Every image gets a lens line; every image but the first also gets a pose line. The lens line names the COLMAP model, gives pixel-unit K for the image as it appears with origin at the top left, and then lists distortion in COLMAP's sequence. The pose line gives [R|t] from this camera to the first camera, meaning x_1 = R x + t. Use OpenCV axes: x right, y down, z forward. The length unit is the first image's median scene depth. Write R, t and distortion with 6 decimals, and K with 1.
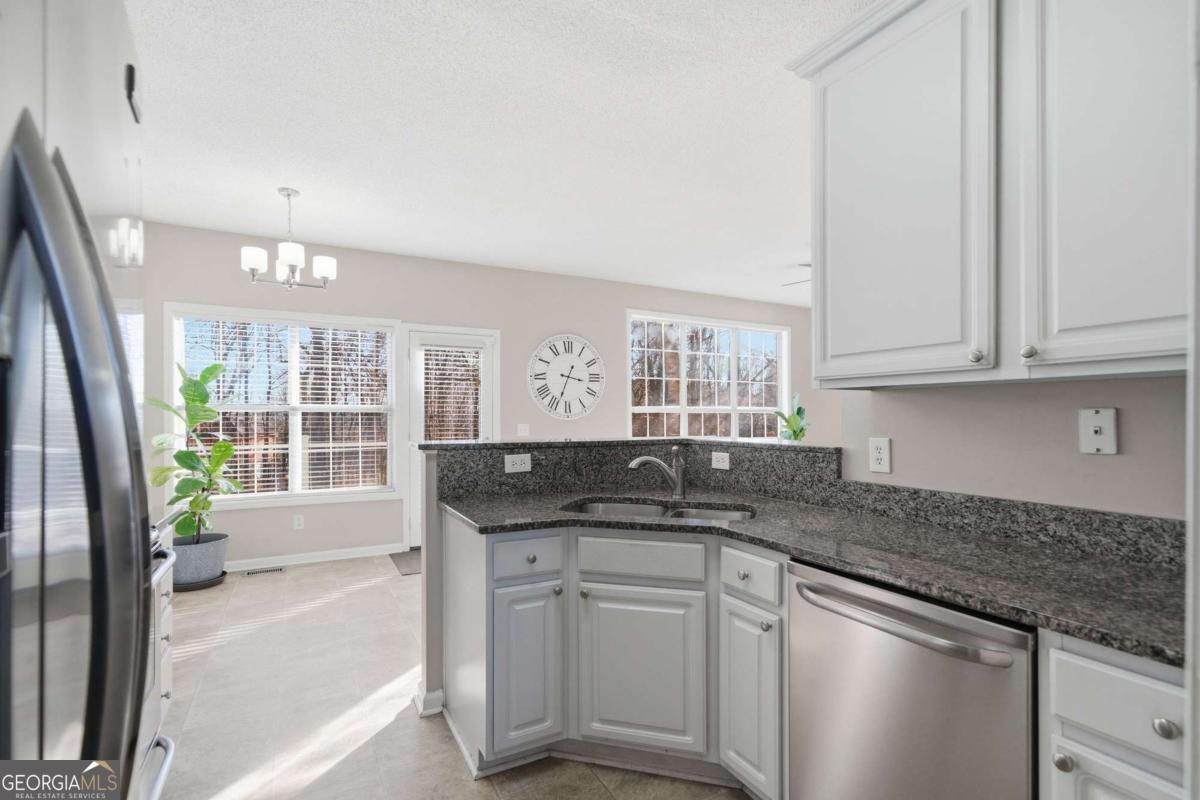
lens RADIAL K [[573.7, 0, 580.8], [0, 573.7, 406.1], [0, 0, 1]] dist [-0.007388, 0.013071]
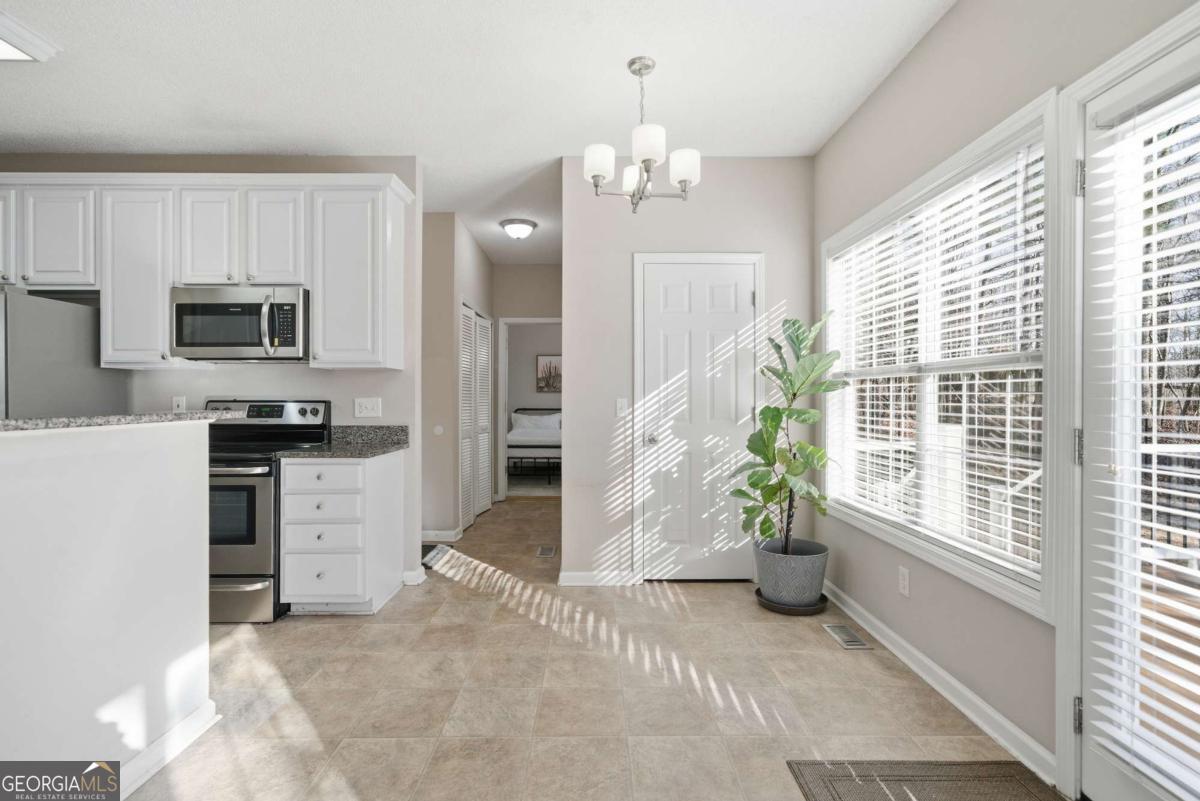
lens RADIAL K [[573.7, 0, 589.2], [0, 573.7, 397.4], [0, 0, 1]] dist [-0.007388, 0.013071]
pose [[-0.468285, -0.001404, -0.883576, 0.106387], [0.014315, 0.999855, -0.009176, 0.029030], [0.883461, -0.016946, -0.468197, 0.906327]]
